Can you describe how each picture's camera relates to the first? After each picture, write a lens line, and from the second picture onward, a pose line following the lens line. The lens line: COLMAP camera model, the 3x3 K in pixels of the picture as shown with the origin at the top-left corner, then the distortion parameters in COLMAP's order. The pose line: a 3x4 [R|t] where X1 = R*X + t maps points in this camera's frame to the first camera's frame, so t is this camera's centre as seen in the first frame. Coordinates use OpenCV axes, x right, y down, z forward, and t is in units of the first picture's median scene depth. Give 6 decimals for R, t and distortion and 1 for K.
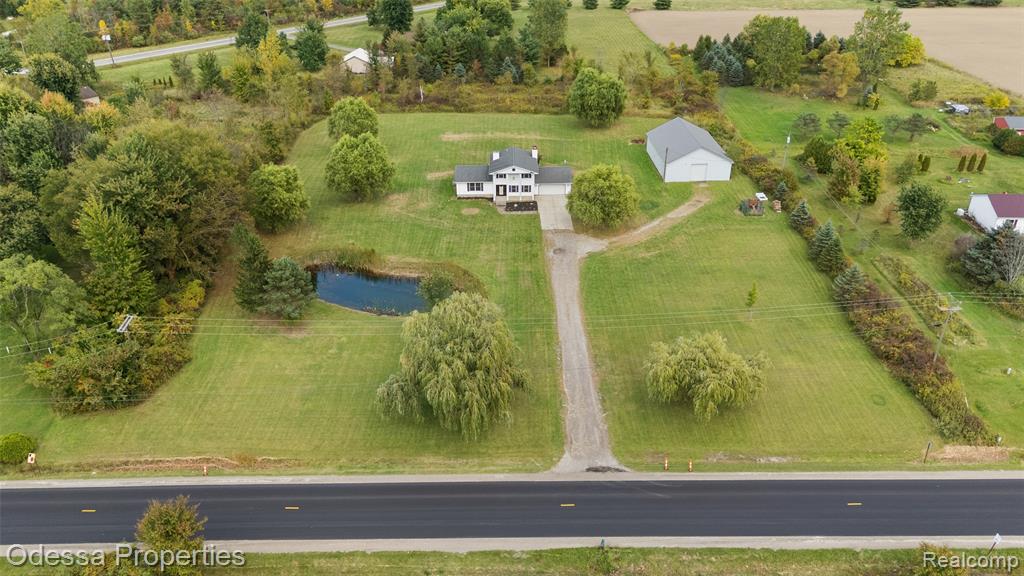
lens RADIAL K [[749.9, 0, 512.0], [0, 749.9, 288.0], [0, 0, 1]] dist [0.069461, -0.071751]
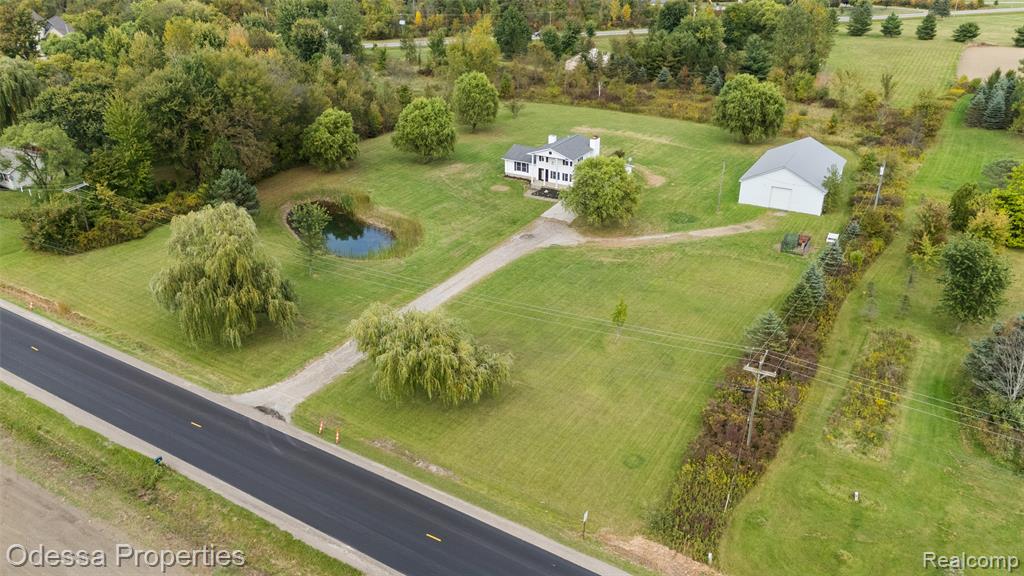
lens RADIAL K [[749.9, 0, 512.0], [0, 749.9, 288.0], [0, 0, 1]] dist [0.069461, -0.071751]
pose [[0.848085, 0.235486, -0.474655, 0.445510], [-0.256819, 0.966242, 0.020504, -0.001982], [0.463460, 0.104511, 0.879933, 0.170572]]
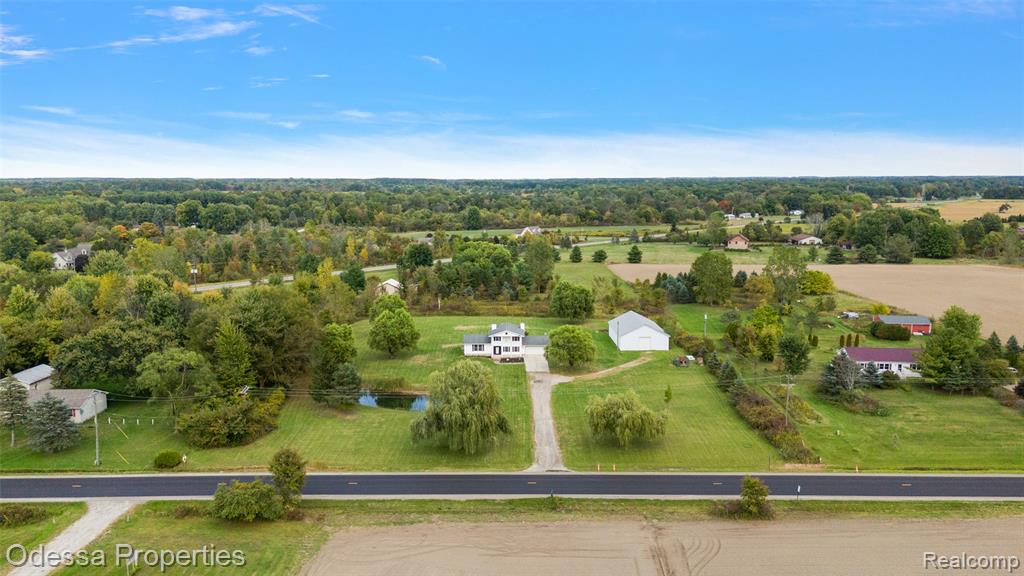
lens RADIAL K [[746.4, 0, 512.0], [0, 746.4, 288.0], [0, 0, 1]] dist [0.075464, -0.066876]
pose [[0.999937, 0.007471, -0.008425, 0.023208], [-0.009956, 0.936105, -0.351579, 0.244228], [0.005260, 0.351641, 0.936120, -0.307824]]
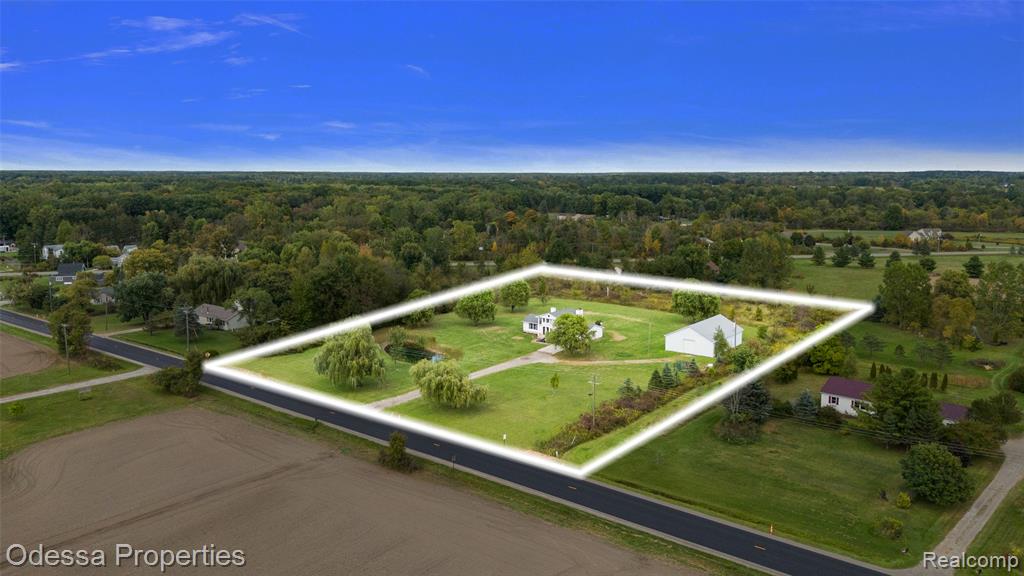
lens RADIAL K [[749.9, 0, 512.0], [0, 749.9, 288.0], [0, 0, 1]] dist [0.069461, -0.071751]
pose [[0.774836, 0.105152, -0.623356, 0.870254], [-0.312547, 0.920842, -0.233163, 0.161876], [0.549494, 0.375491, 0.746366, -0.177056]]
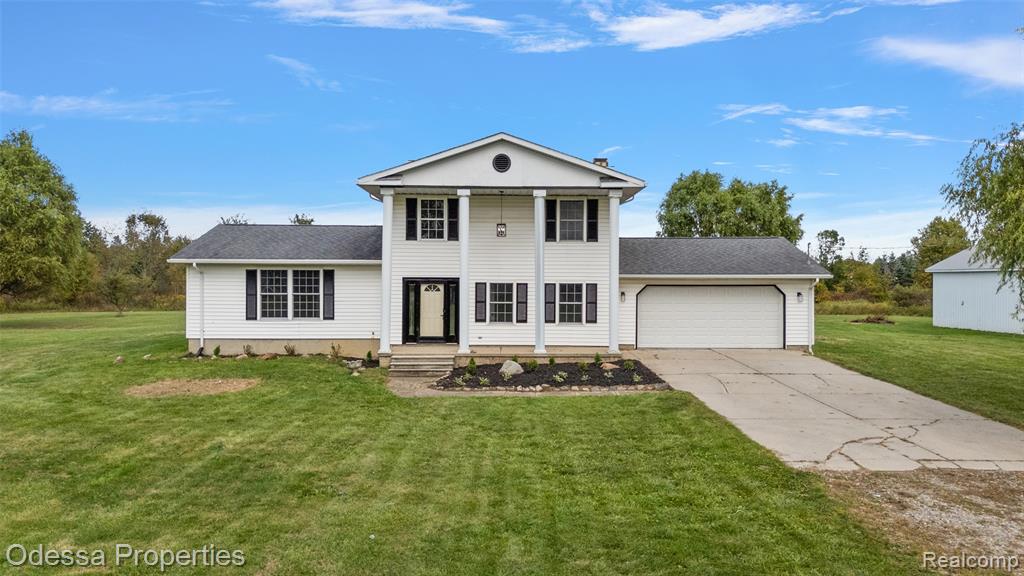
lens RADIAL K [[746.4, 0, 512.0], [0, 746.4, 288.0], [0, 0, 1]] dist [0.075464, -0.066876]
pose [[0.999820, 0.018769, 0.002882, 0.004491], [-0.015142, 0.879638, -0.475403, -0.051585], [-0.011458, 0.475274, 0.879763, 0.862384]]
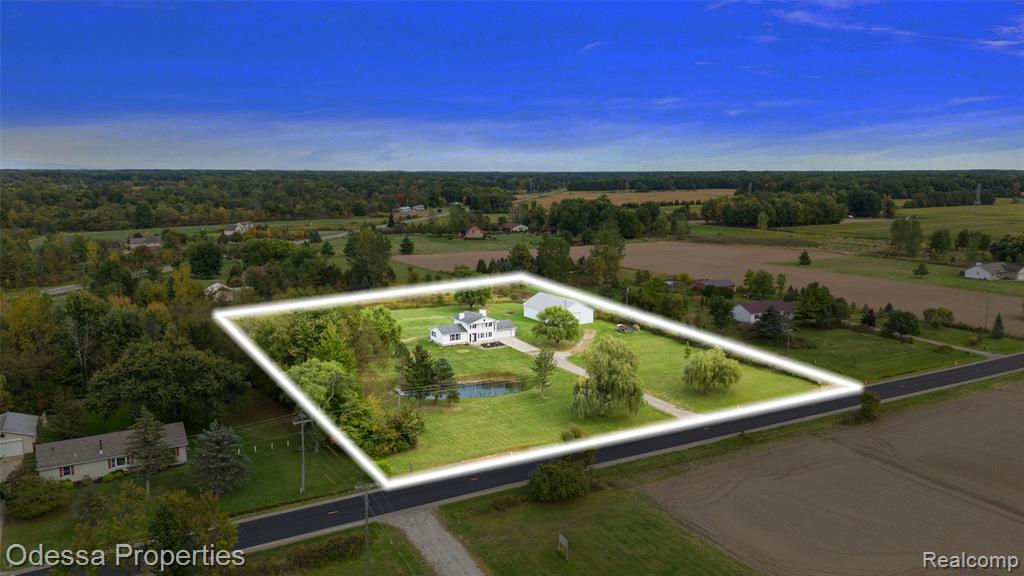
lens RADIAL K [[749.9, 0, 512.0], [0, 749.9, 288.0], [0, 0, 1]] dist [0.069461, -0.071751]
pose [[0.872462, -0.064870, 0.484357, -0.642183], [0.228217, 0.930516, -0.286457, 0.208319], [-0.432119, 0.360461, 0.826644, -0.232787]]
